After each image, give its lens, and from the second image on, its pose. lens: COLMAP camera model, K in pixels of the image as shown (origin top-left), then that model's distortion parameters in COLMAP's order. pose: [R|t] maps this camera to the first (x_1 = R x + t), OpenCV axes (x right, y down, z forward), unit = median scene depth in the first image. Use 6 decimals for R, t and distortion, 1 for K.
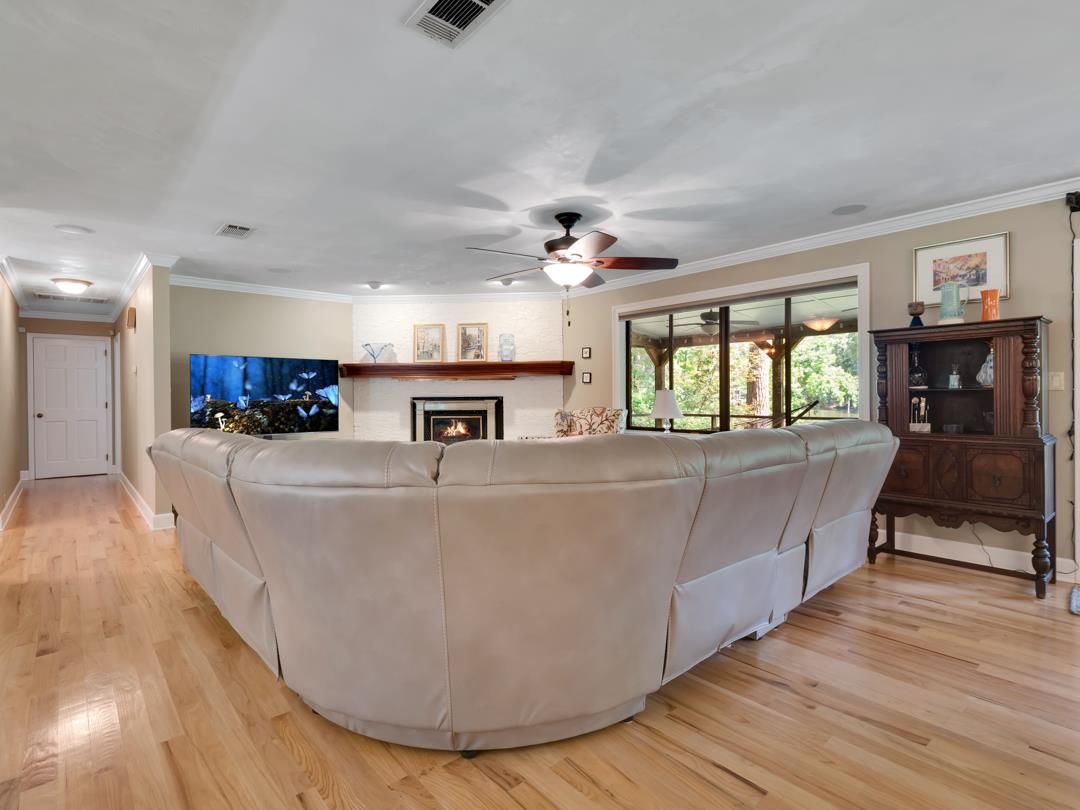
lens RADIAL K [[540.0, 0, 536.2], [0, 540.0, 399.8], [0, 0, 1]] dist [-0.004607, -0.000794]
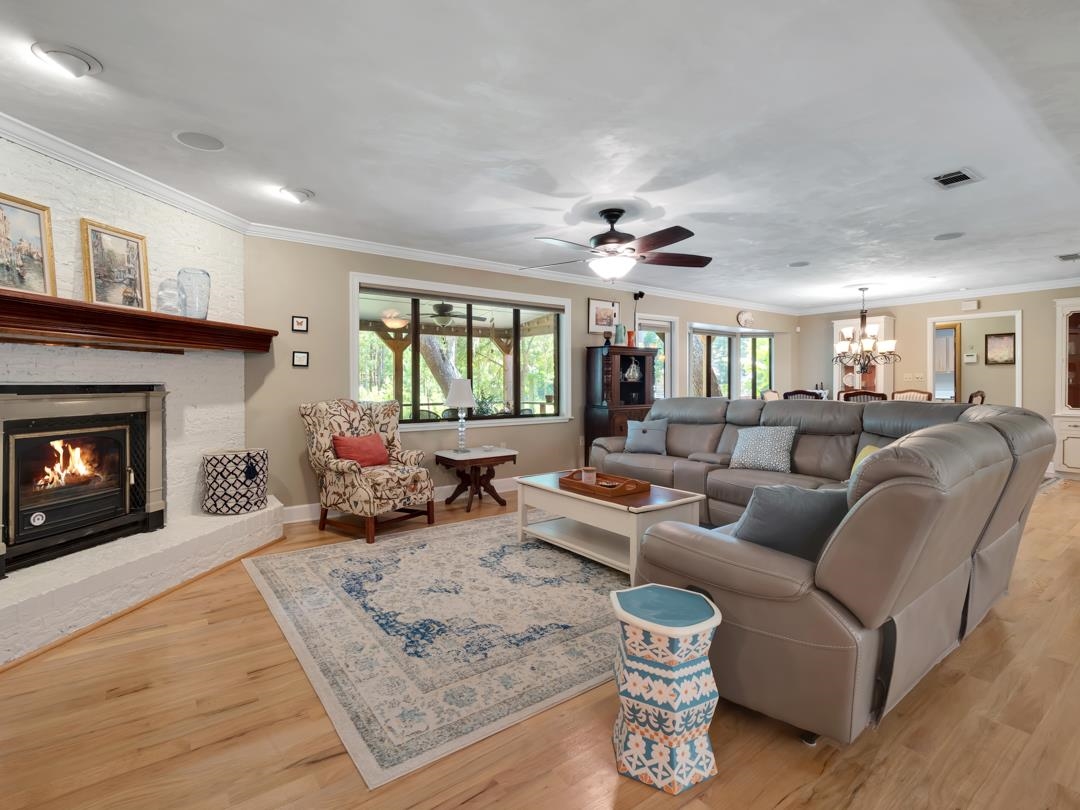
lens RADIAL K [[526.2, 0, 535.1], [0, 526.2, 388.0], [0, 0, 1]] dist [0.004432, -0.007732]
pose [[0.073410, 0.001070, 0.997301, -0.677935], [0.009418, 0.999954, -0.001766, 0.001890], [-0.997257, 0.009523, 0.073397, 0.750505]]
